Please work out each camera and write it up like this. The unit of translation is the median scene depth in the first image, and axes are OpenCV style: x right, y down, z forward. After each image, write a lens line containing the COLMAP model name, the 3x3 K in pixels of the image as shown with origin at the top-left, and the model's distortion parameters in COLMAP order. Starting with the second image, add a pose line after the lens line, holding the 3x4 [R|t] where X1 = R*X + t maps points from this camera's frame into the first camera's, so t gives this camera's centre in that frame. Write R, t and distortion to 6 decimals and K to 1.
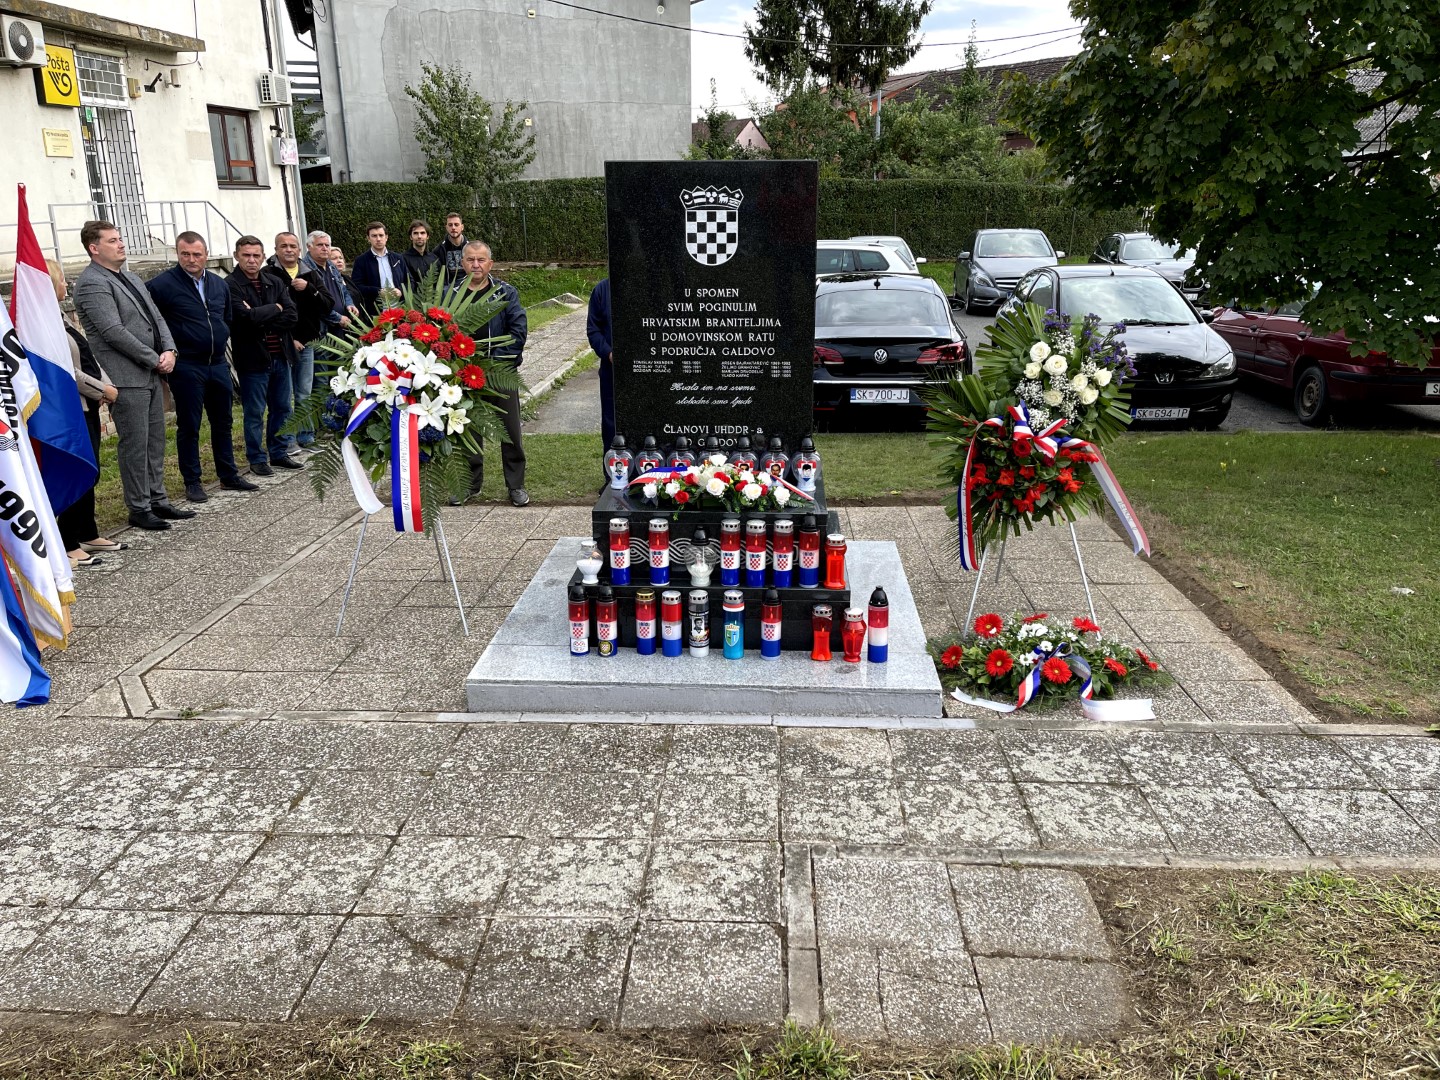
lens RADIAL K [[1081.1, 0, 721.5], [0, 1081.1, 541.5], [0, 0, 1]] dist [0.063475, -0.069326]
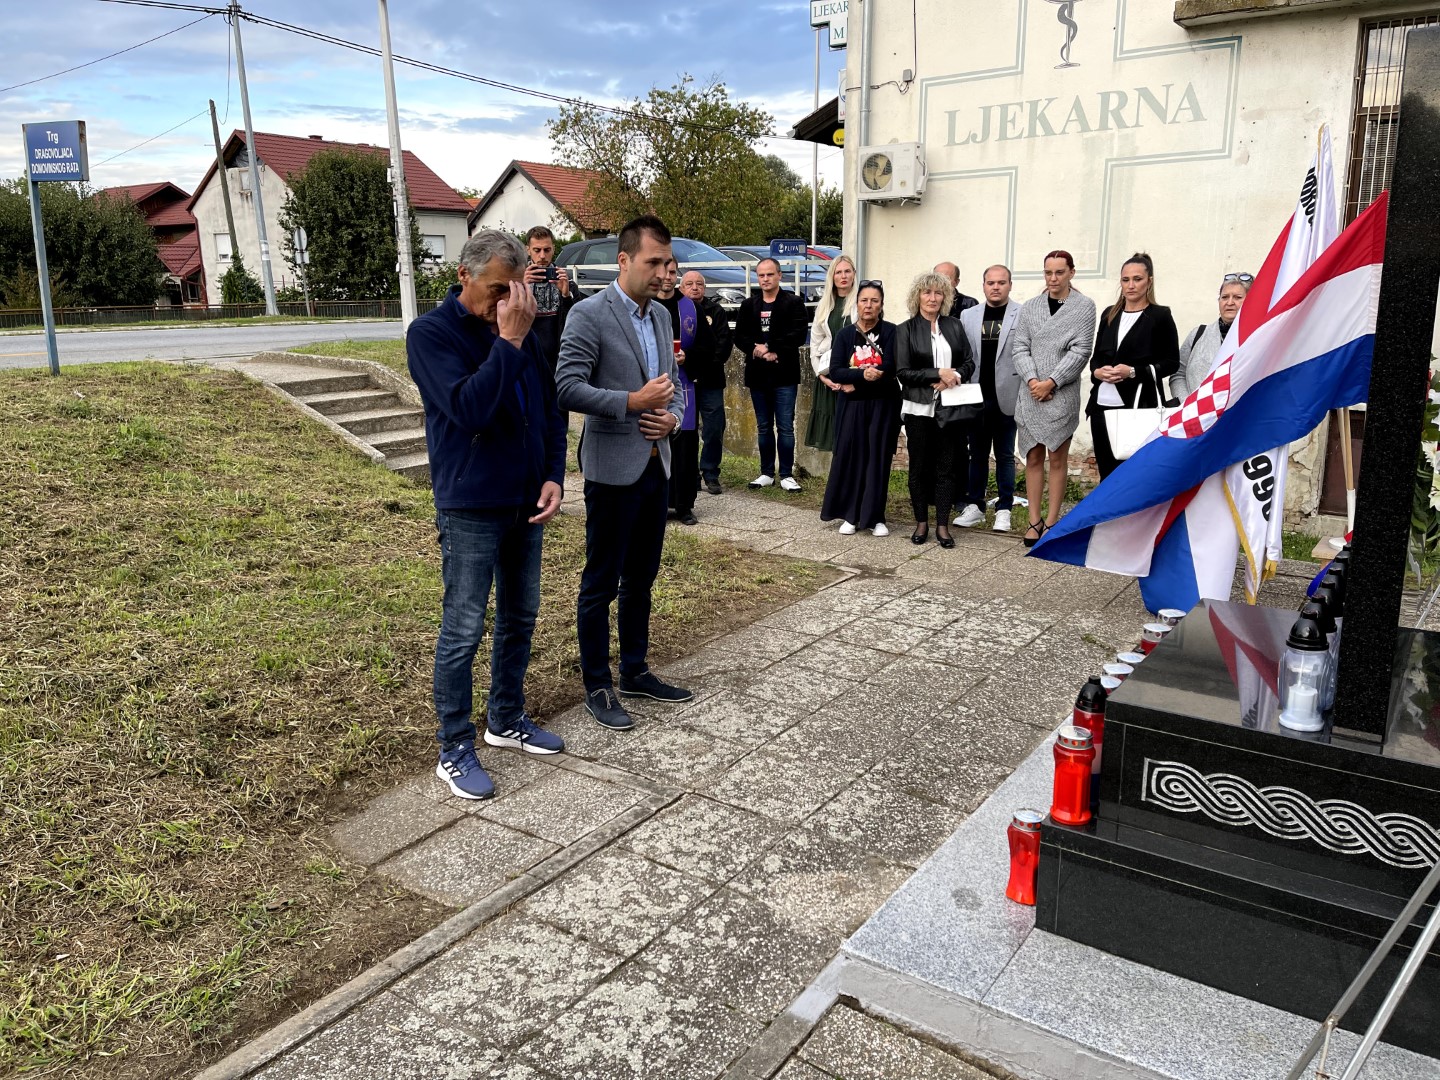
lens RADIAL K [[1081.1, 0, 721.5], [0, 1081.1, 541.5], [0, 0, 1]] dist [0.063475, -0.069326]
pose [[-0.524730, 0.205989, -0.825970, 0.641398], [-0.251403, 0.889505, 0.381547, -0.259524], [0.813299, 0.407861, -0.414964, 1.022452]]
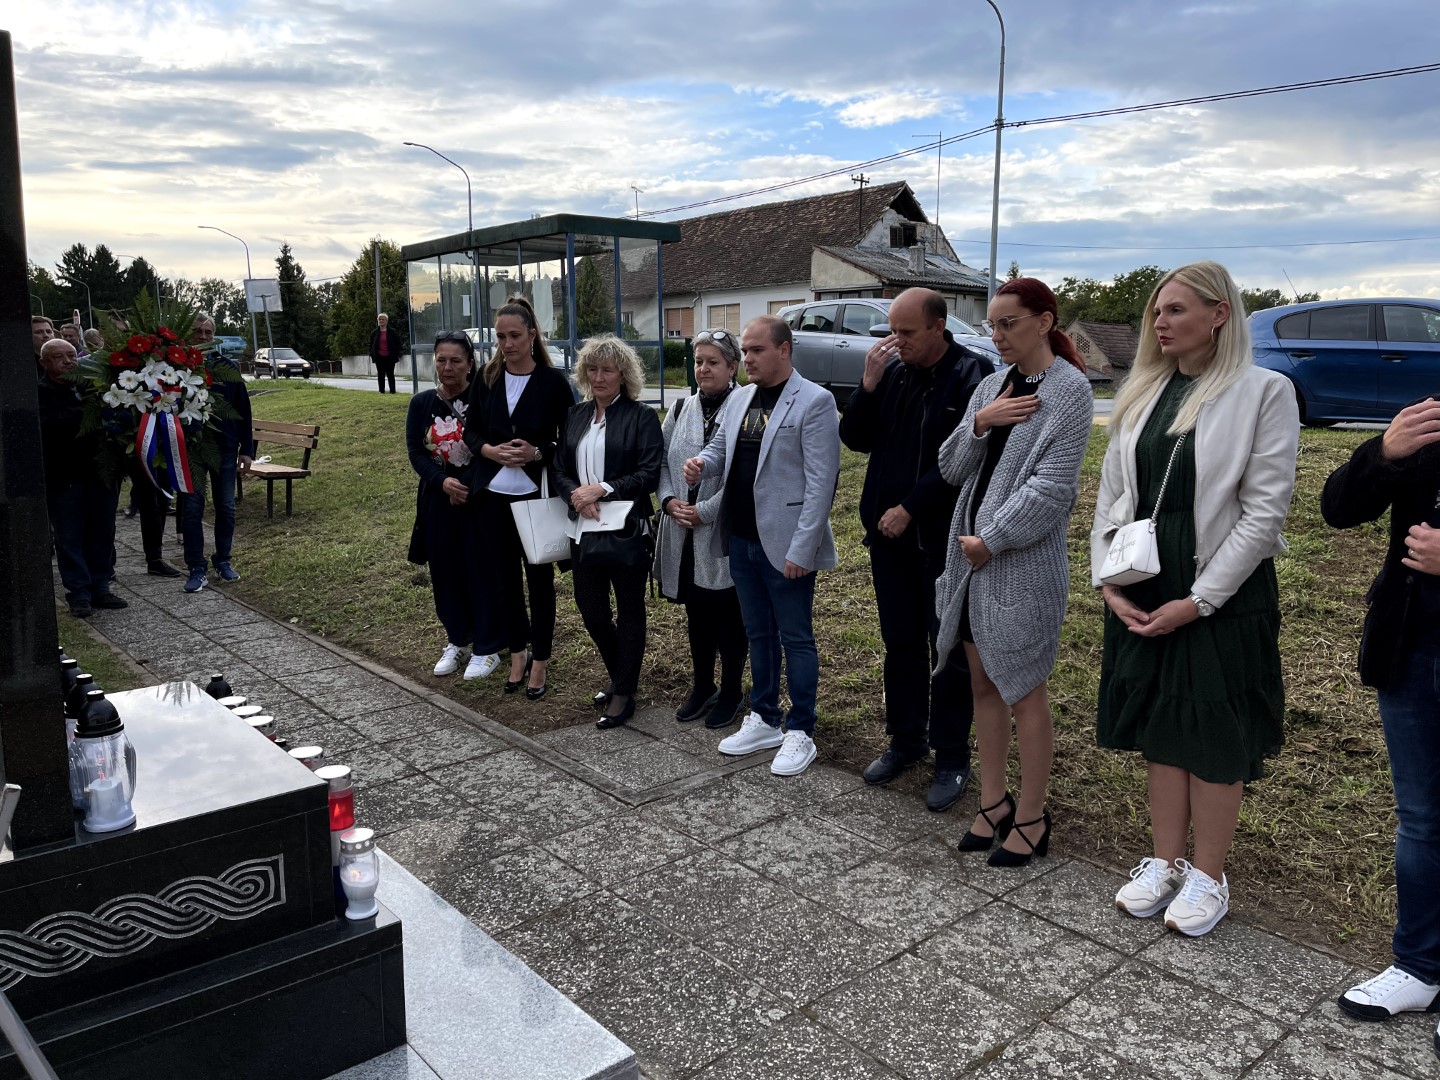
lens RADIAL K [[1081.1, 0, 721.5], [0, 1081.1, 541.5], [0, 0, 1]] dist [0.063475, -0.069326]
pose [[-0.691190, -0.109920, 0.714265, -0.581834], [0.223041, 0.907667, 0.355518, -0.261996], [-0.687393, 0.405041, -0.602853, 1.127020]]
